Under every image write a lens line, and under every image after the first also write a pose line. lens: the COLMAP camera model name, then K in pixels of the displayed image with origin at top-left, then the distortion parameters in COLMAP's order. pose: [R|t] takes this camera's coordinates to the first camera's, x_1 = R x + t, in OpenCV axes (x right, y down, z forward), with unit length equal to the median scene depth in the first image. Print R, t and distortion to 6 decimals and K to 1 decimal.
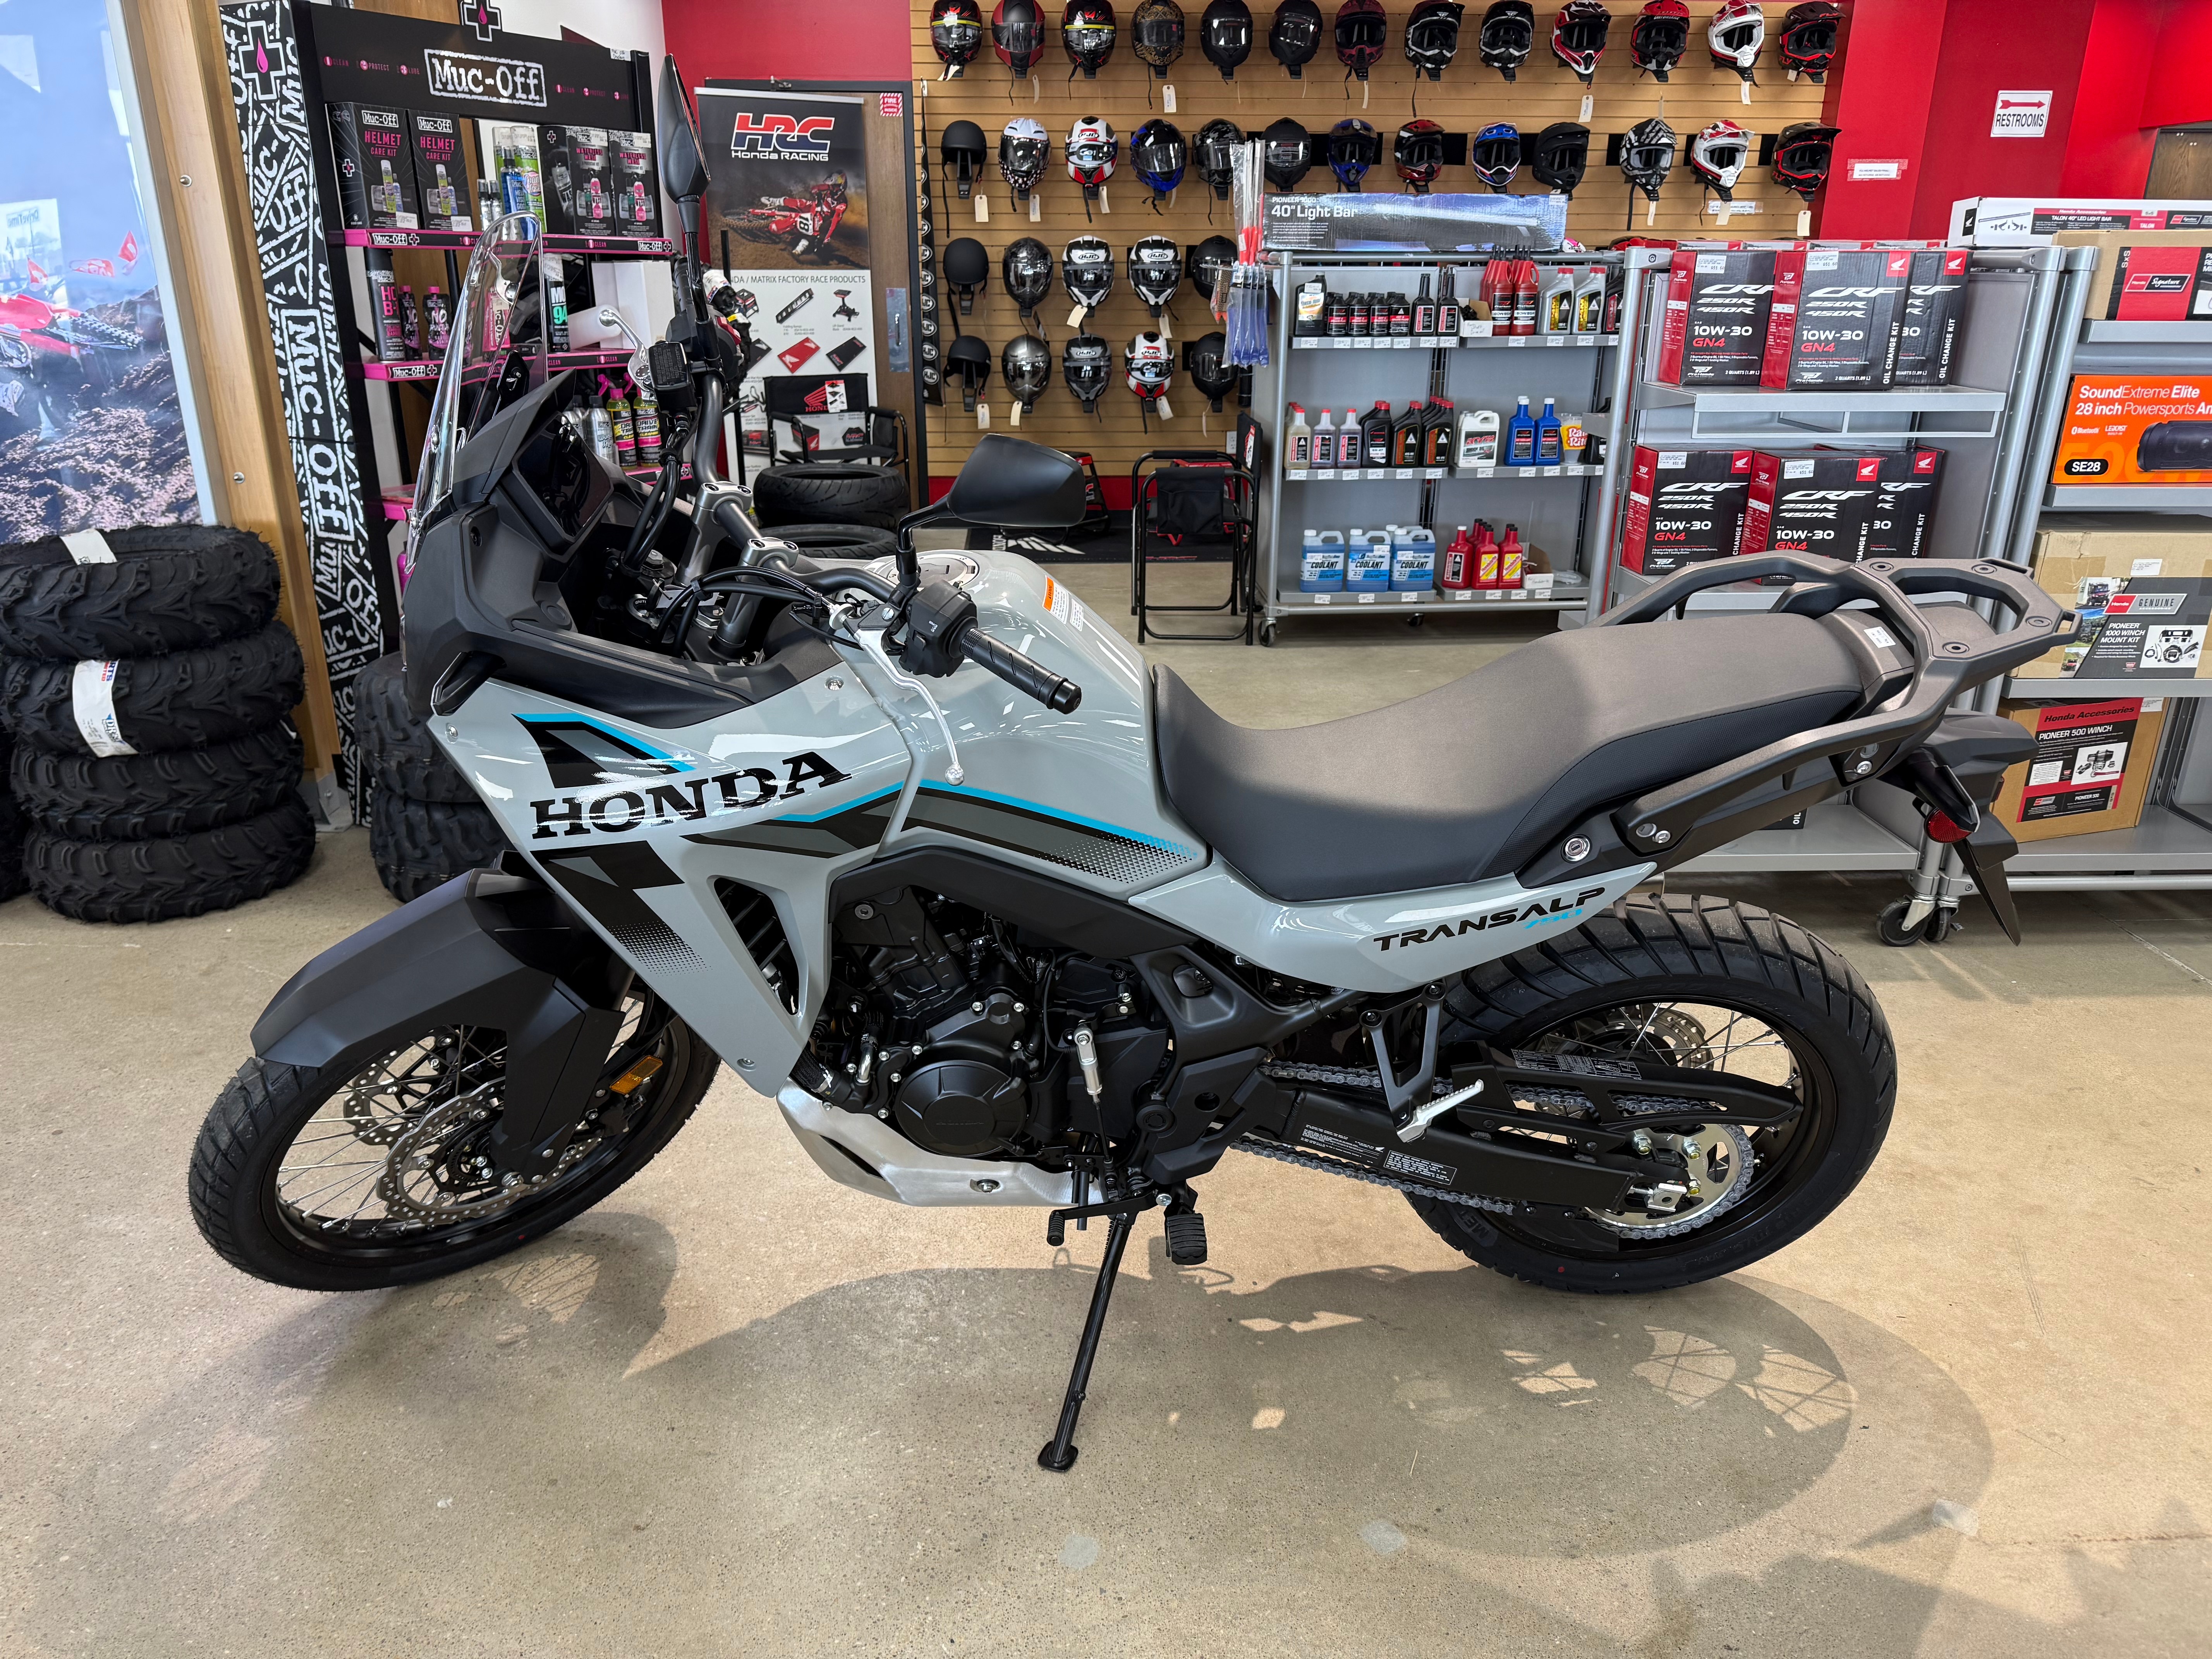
lens RADIAL K [[1571.0, 0, 1115.0], [0, 1571.0, 799.2], [0, 0, 1]] dist [0.017693, -0.004861]
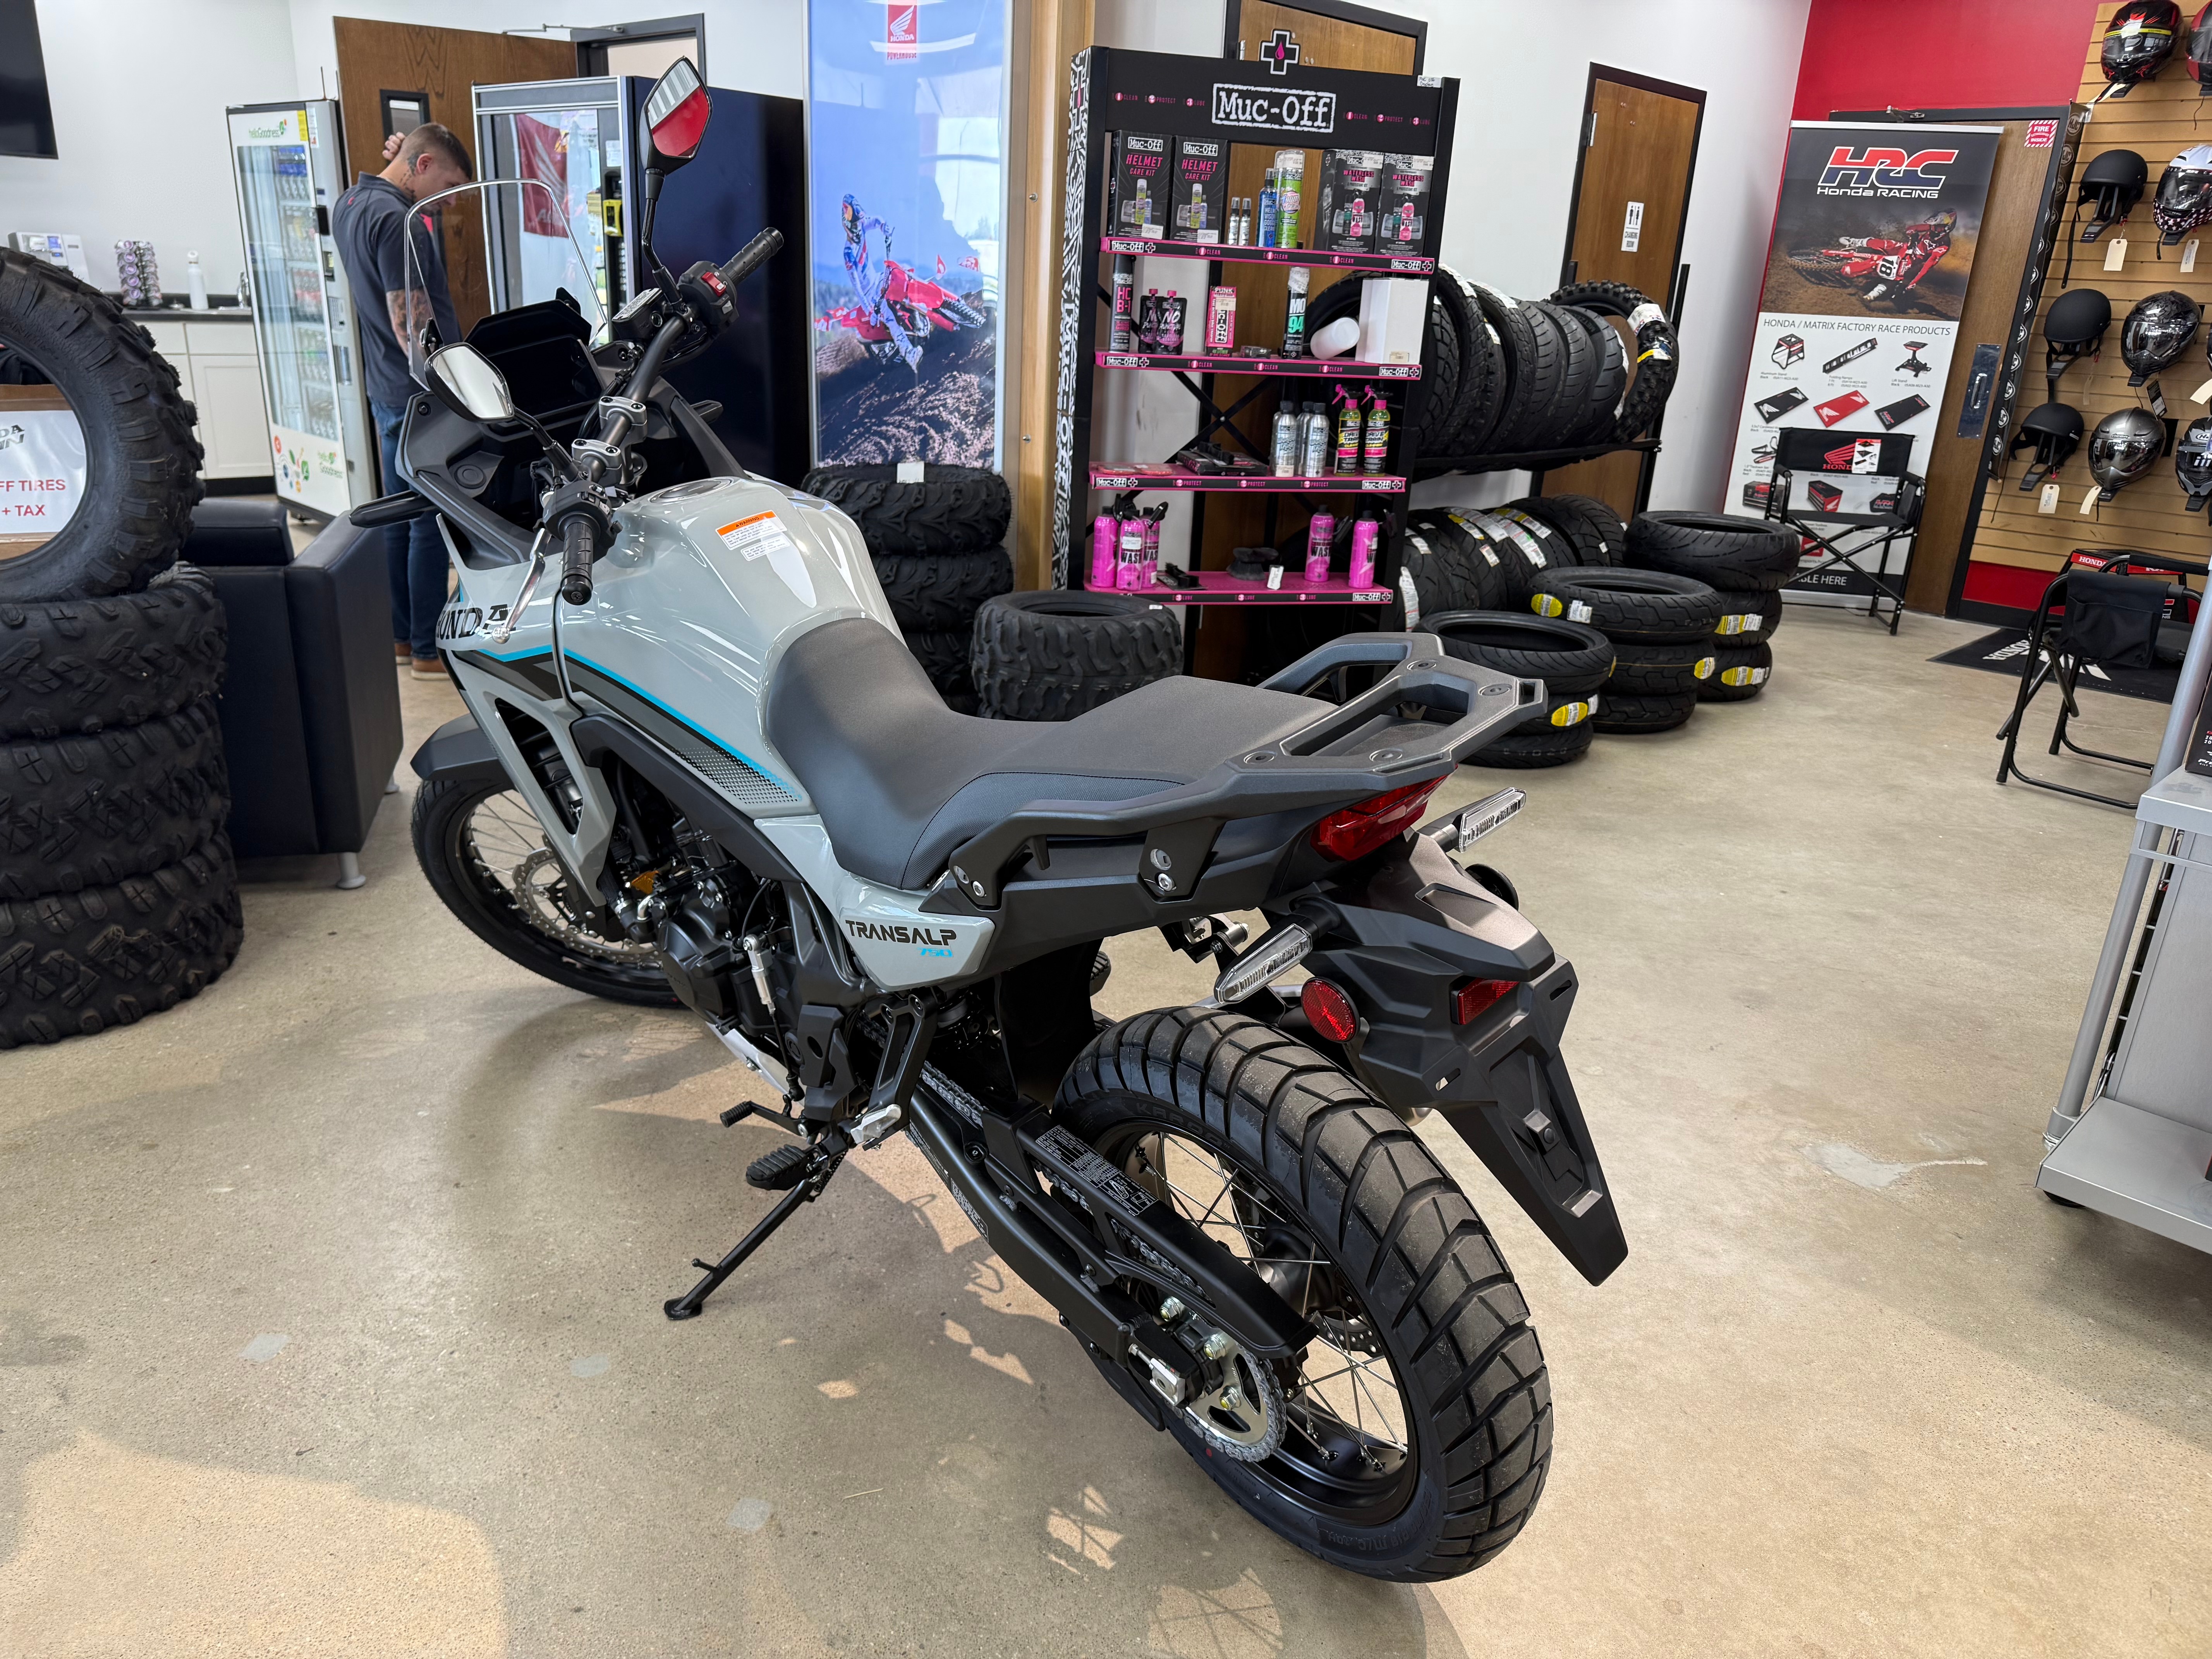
lens RADIAL K [[1545.6, 0, 1106.0], [0, 1545.6, 829.5], [0, 0, 1]] dist [0.006366, 0.005695]
pose [[0.714906, 0.266616, -0.646394, 0.234408], [-0.270200, 0.957977, 0.096295, -0.026924], [0.644904, 0.105814, 0.756903, 0.097773]]
